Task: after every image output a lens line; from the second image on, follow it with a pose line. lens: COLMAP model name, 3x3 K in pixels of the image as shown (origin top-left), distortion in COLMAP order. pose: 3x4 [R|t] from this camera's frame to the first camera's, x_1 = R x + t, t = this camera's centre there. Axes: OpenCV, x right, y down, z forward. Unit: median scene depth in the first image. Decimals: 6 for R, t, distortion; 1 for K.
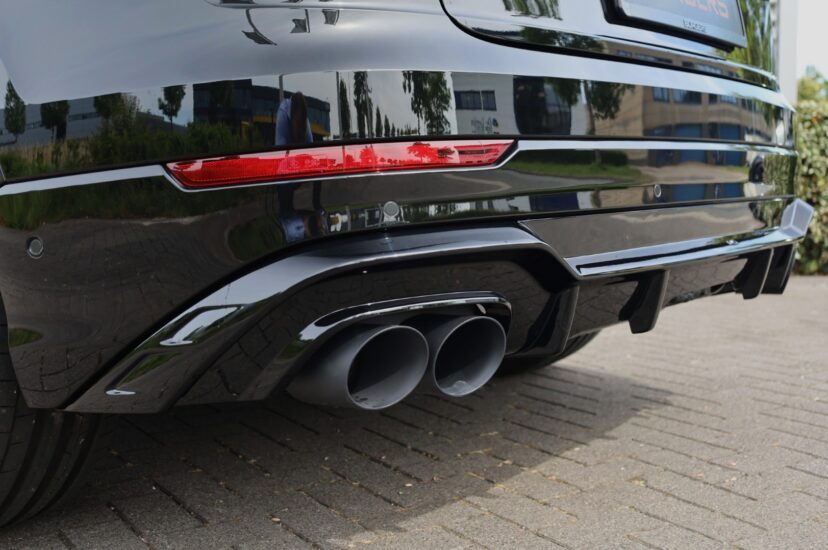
lens RADIAL K [[1015.1, 0, 414.0], [0, 1015.1, 275.0], [0, 0, 1]] dist [0.009988, 0.021874]
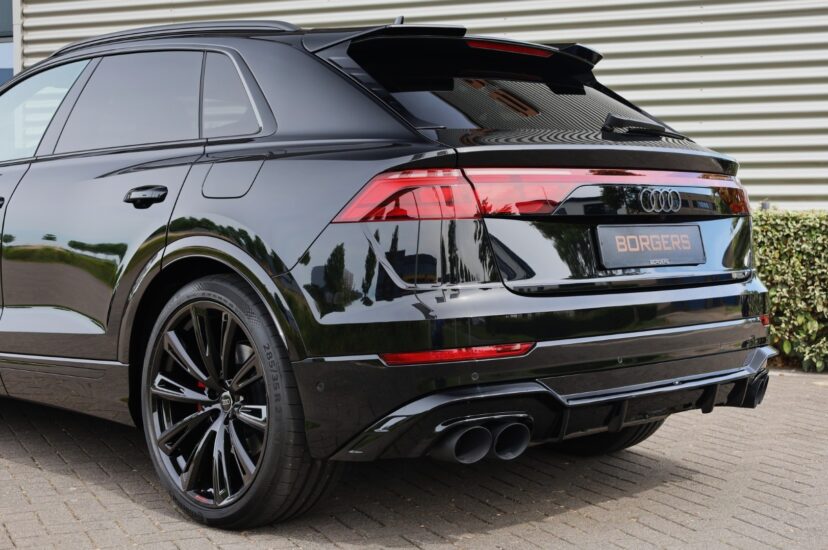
lens RADIAL K [[1282.0, 0, 414.0], [0, 1282.0, 275.0], [0, 0, 1]] dist [0.013089, 0.090349]
pose [[0.989042, 0.018559, -0.146462, 0.226739], [-0.024911, 0.998821, -0.041655, -0.146315], [0.145516, 0.044847, 0.988339, -1.647794]]
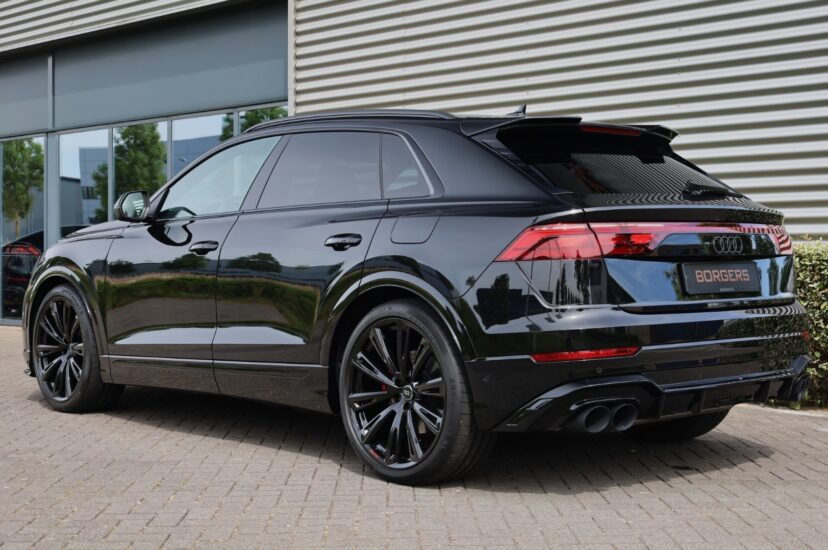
lens RADIAL K [[1263.1, 0, 414.0], [0, 1263.1, 275.0], [0, 0, 1]] dist [0.021702, 0.045337]
pose [[0.984426, 0.013725, -0.175263, 0.085473], [-0.026094, 0.997312, -0.068463, -0.065536], [0.173852, 0.071970, 0.982138, -2.677768]]
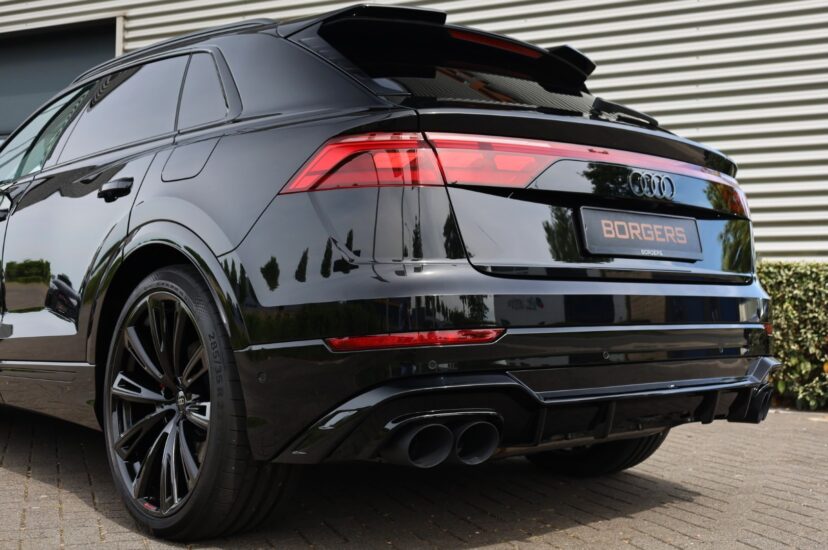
lens RADIAL K [[987.1, 0, 414.0], [0, 987.1, 275.0], [0, 0, 1]] dist [0.013642, 0.002145]
pose [[0.977996, 0.013878, -0.208162, 0.294571], [-0.039259, 0.992202, -0.118296, -0.007770], [0.204897, 0.123865, 0.970914, -0.780051]]
